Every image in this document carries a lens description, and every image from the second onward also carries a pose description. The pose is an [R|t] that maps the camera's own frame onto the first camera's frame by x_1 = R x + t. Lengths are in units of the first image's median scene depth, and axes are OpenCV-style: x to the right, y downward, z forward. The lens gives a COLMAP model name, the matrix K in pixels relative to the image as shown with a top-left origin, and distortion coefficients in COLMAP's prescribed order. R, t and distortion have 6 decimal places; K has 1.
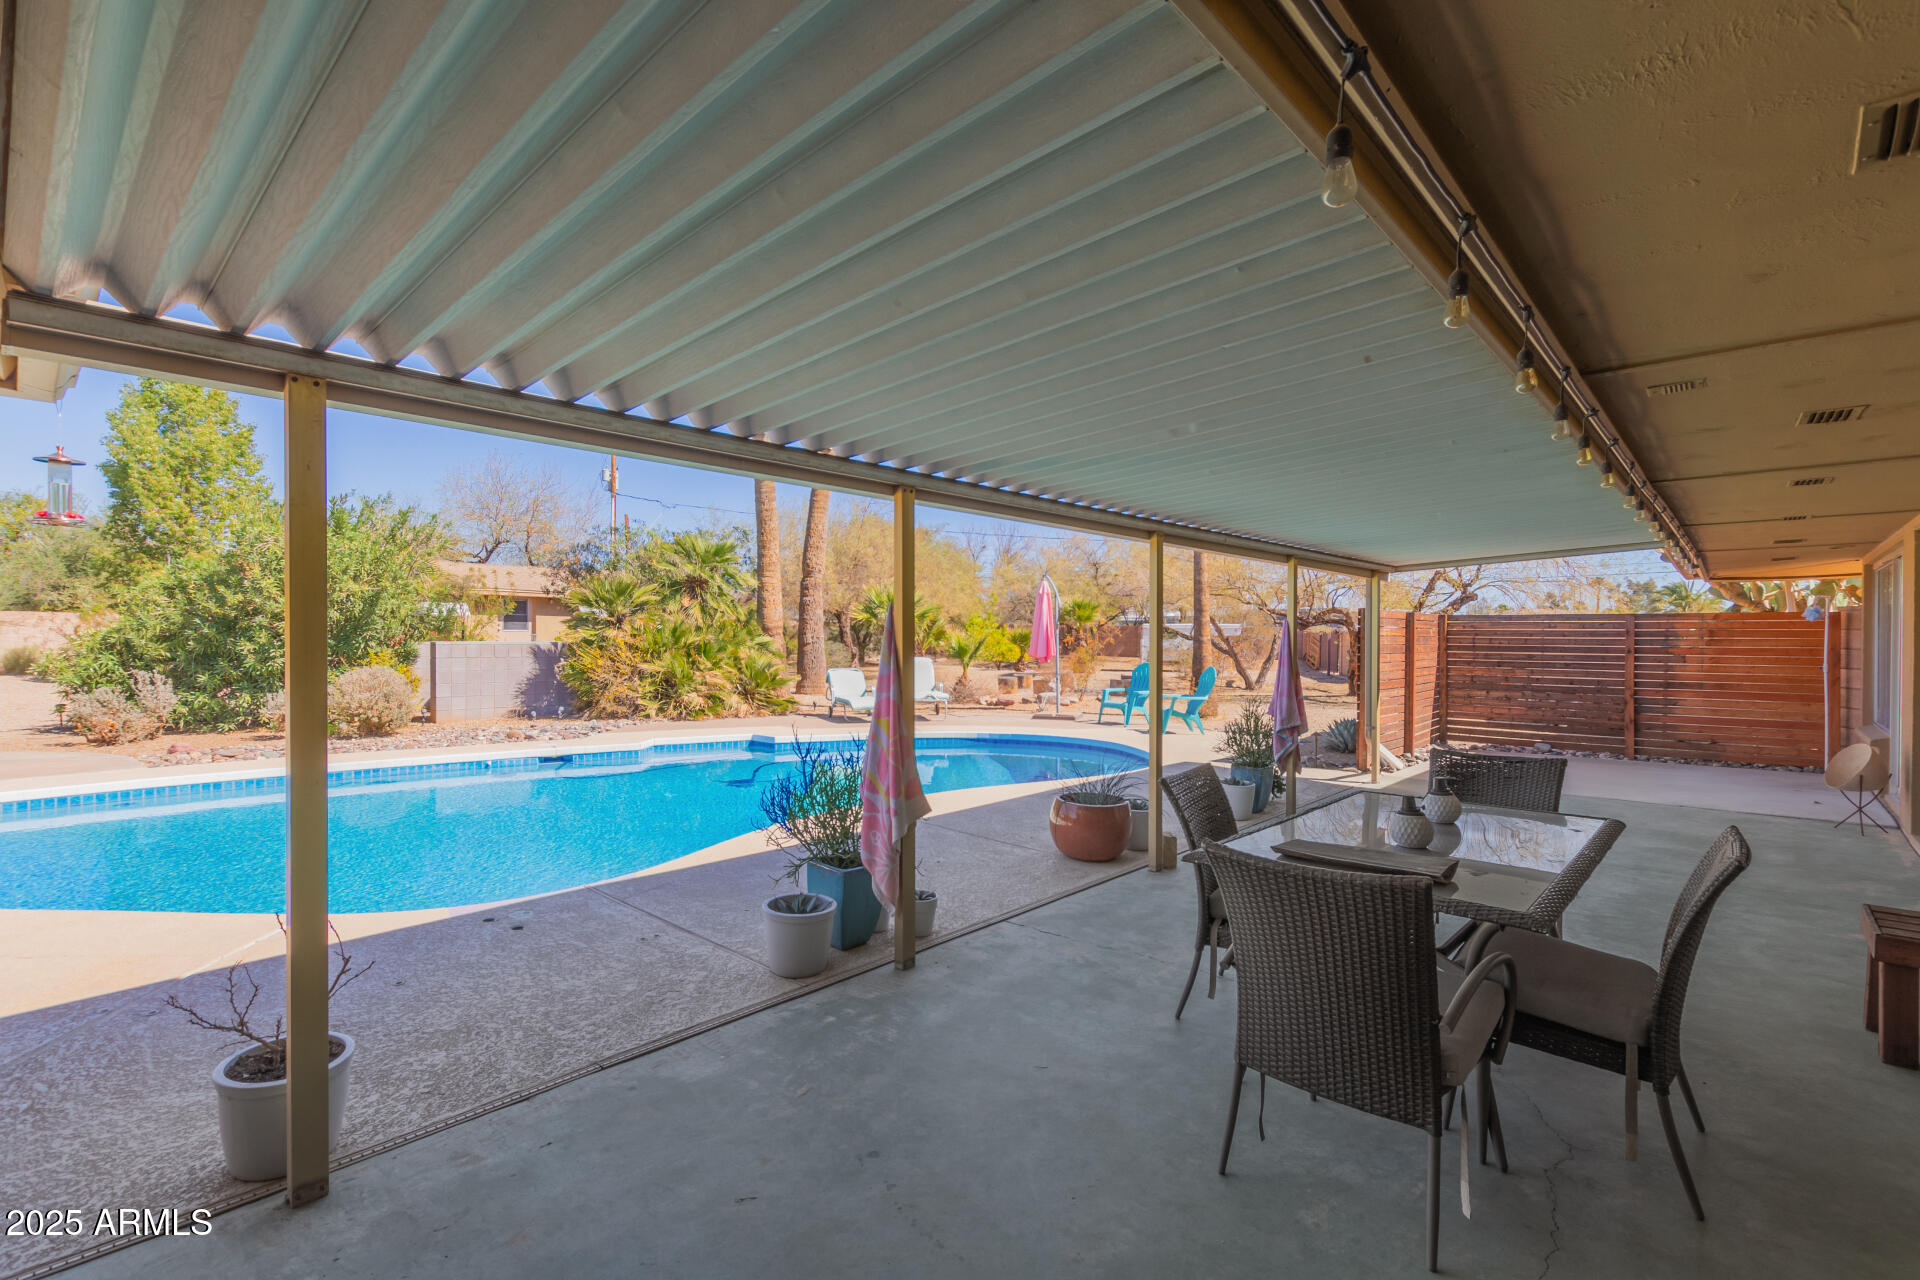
lens RADIAL K [[882.9, 0, 964.6], [0, 882.9, 642.5], [0, 0, 1]] dist [0.000472, -0.001985]
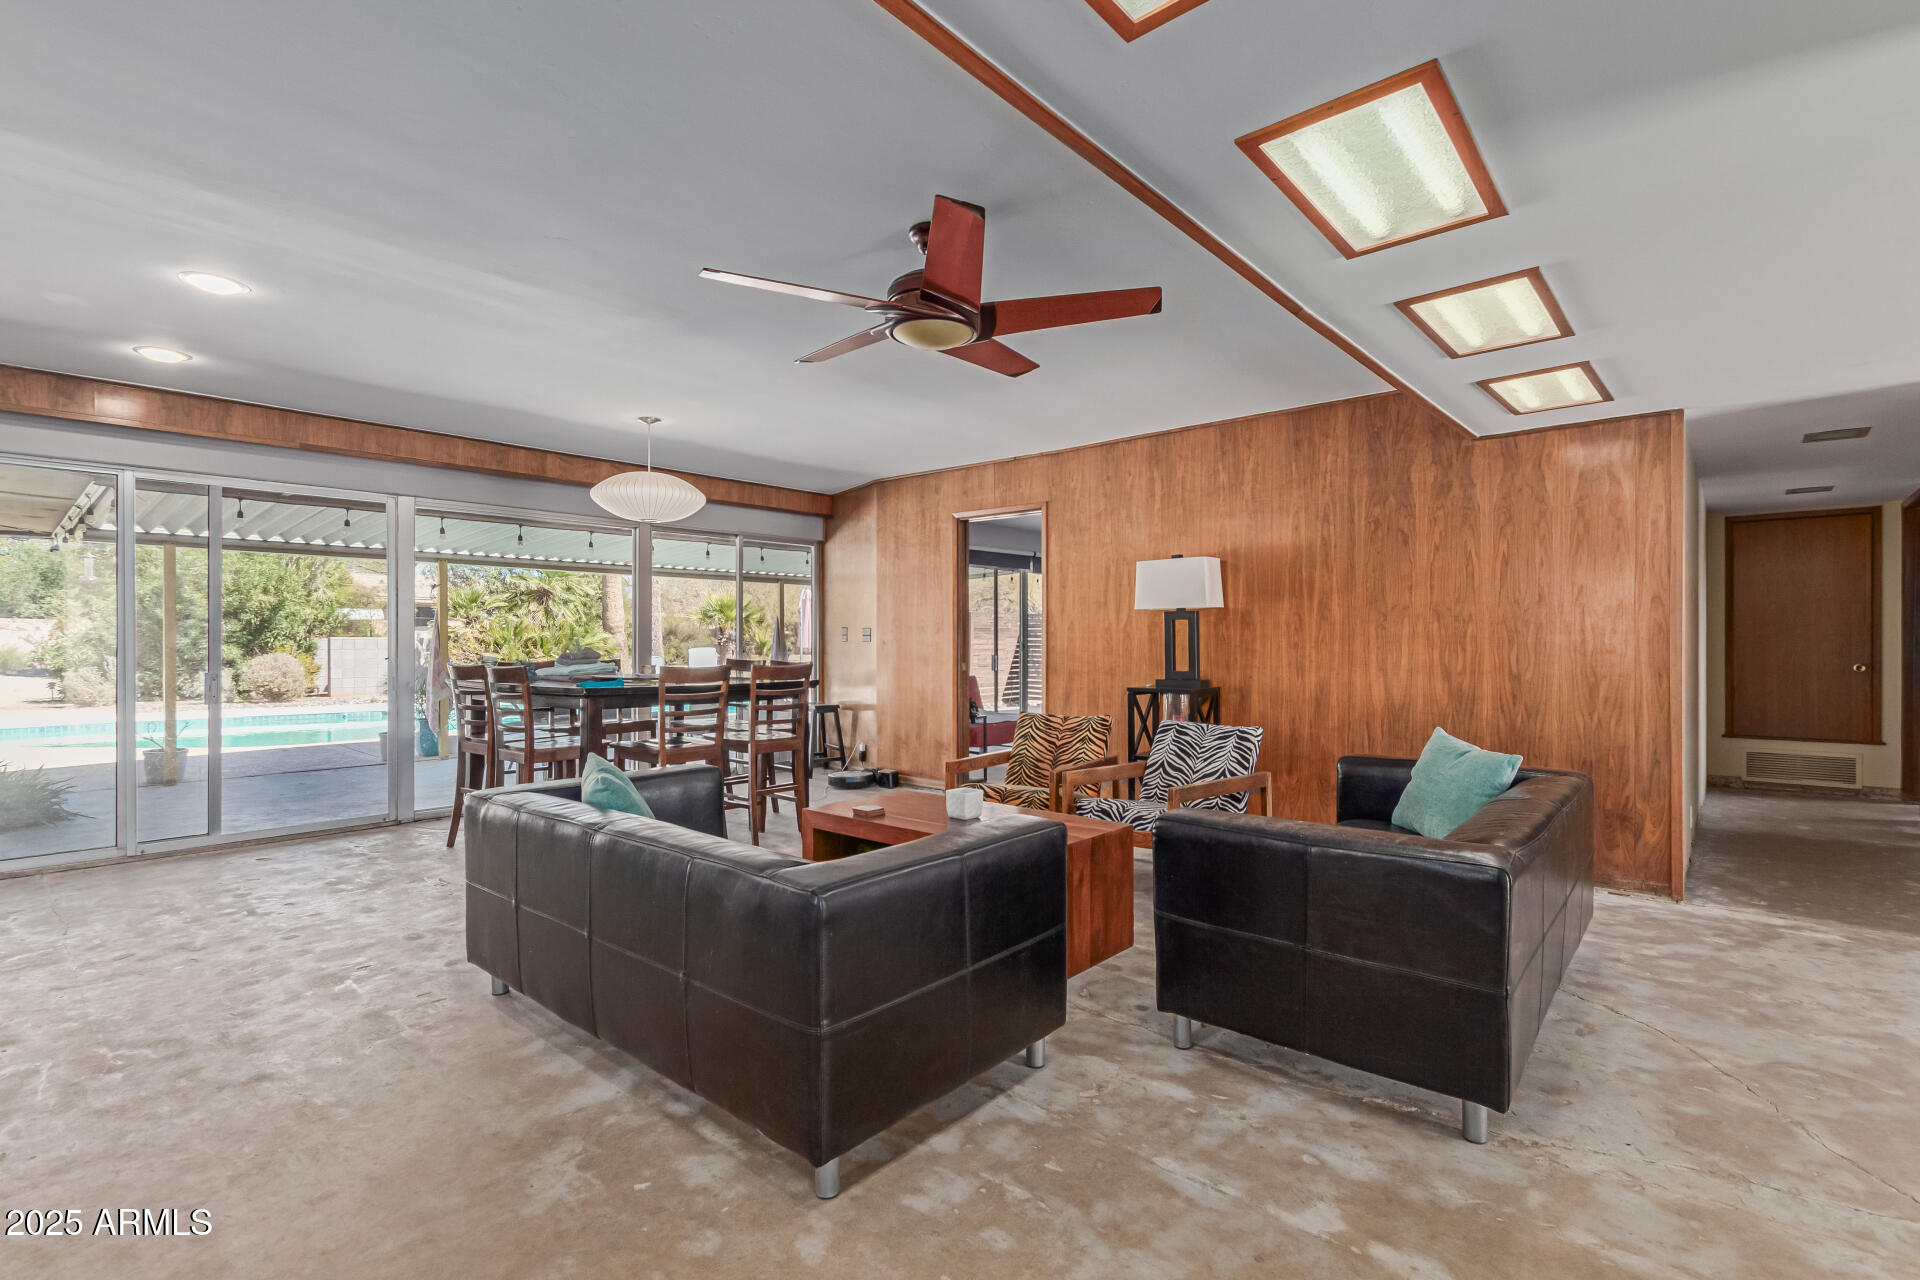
lens RADIAL K [[882.9, 0, 970.7], [0, 882.9, 638.6], [0, 0, 1]] dist [0.000472, -0.001985]
pose [[0.999628, -0.006663, 0.026459, 0.393555], [0.006906, 0.999935, -0.009101, 0.021970], [-0.026397, 0.009280, 0.999608, -0.434139]]
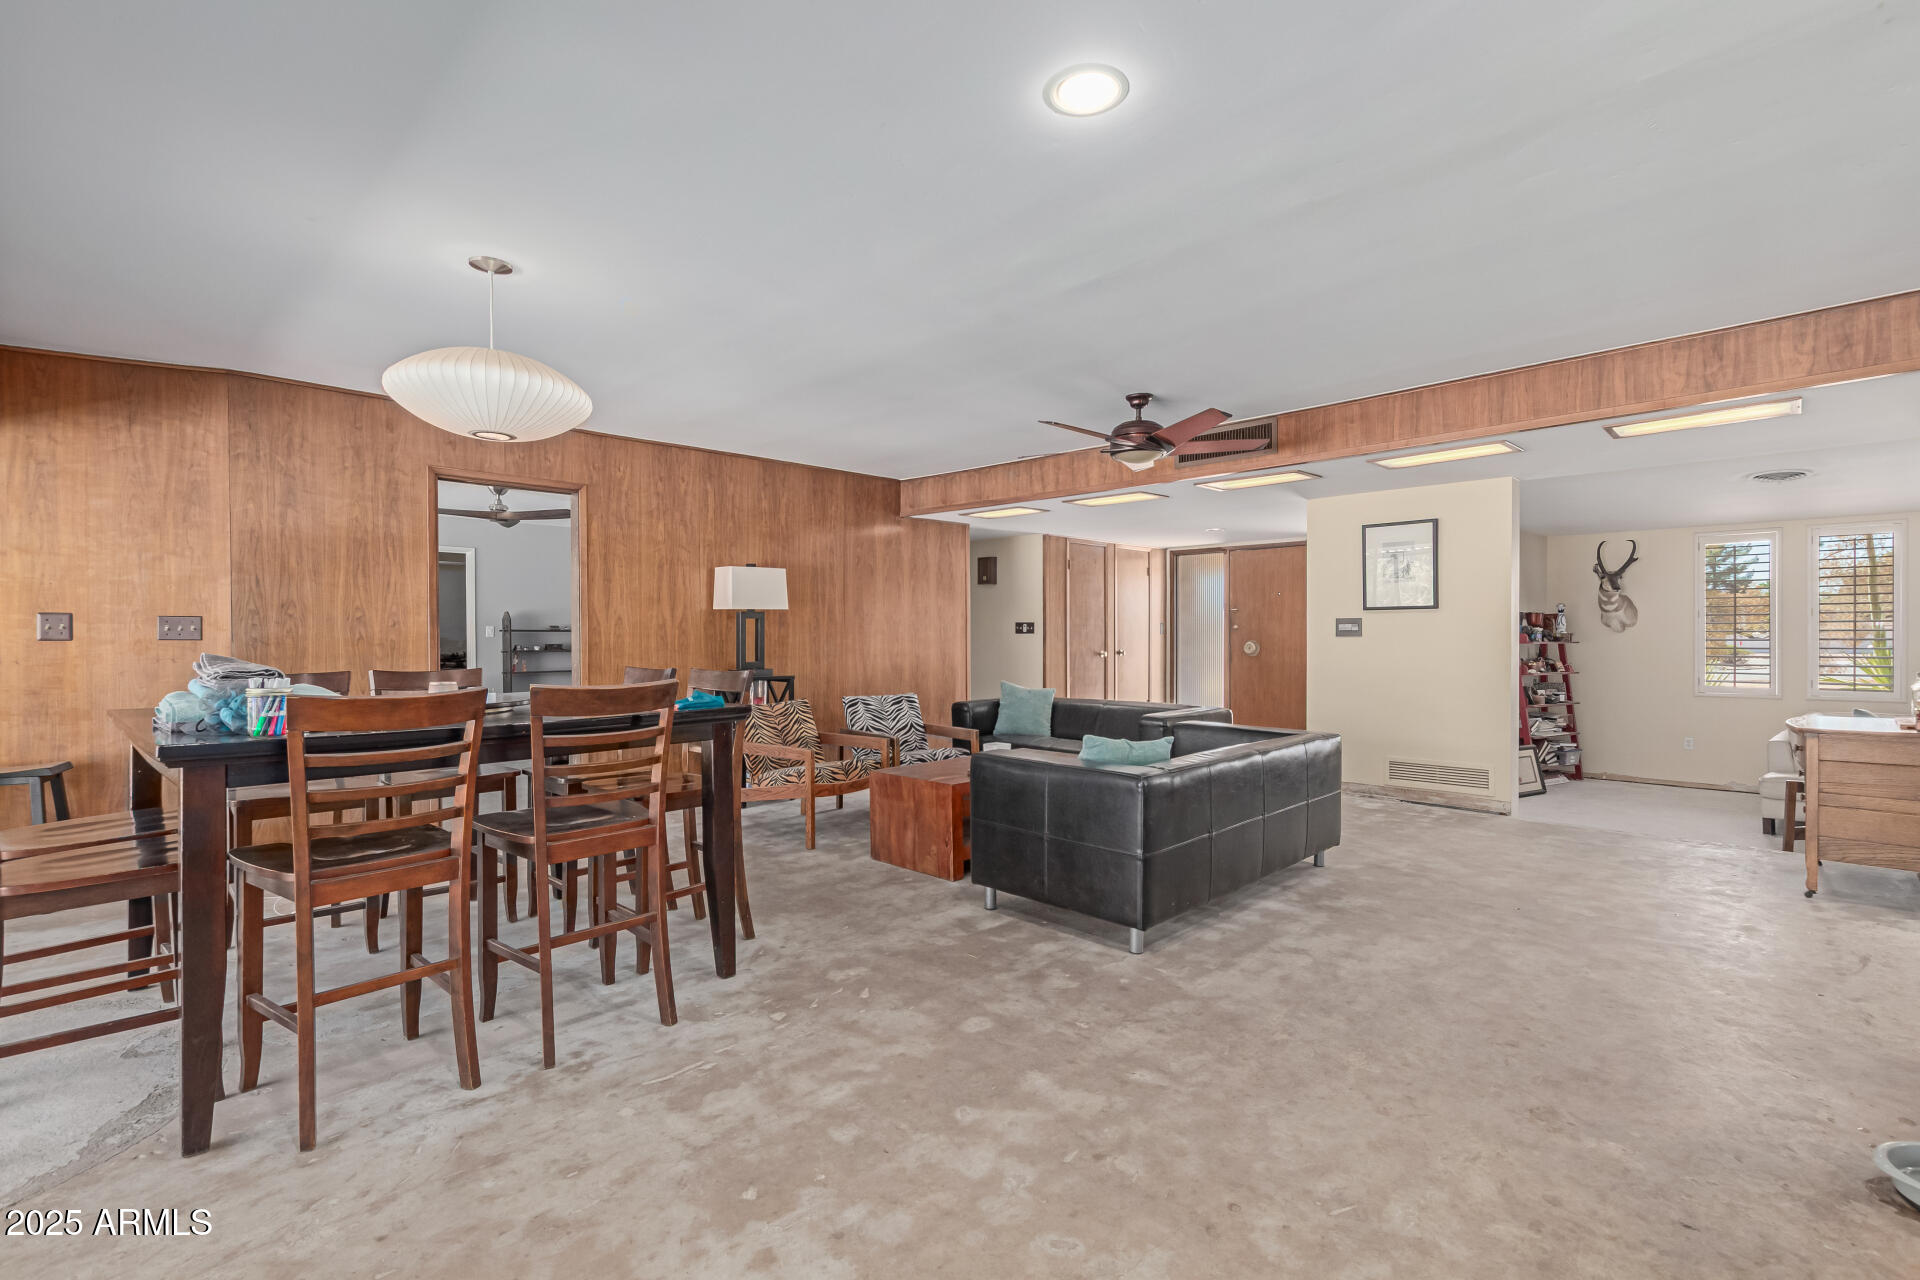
lens RADIAL K [[882.9, 0, 961.8], [0, 882.9, 634.2], [0, 0, 1]] dist [0.000472, -0.001985]
pose [[0.038161, -0.005460, 0.999257, -1.293658], [0.009822, 0.999939, 0.005088, 0.000694], [-0.999223, 0.009621, 0.038212, 0.801223]]
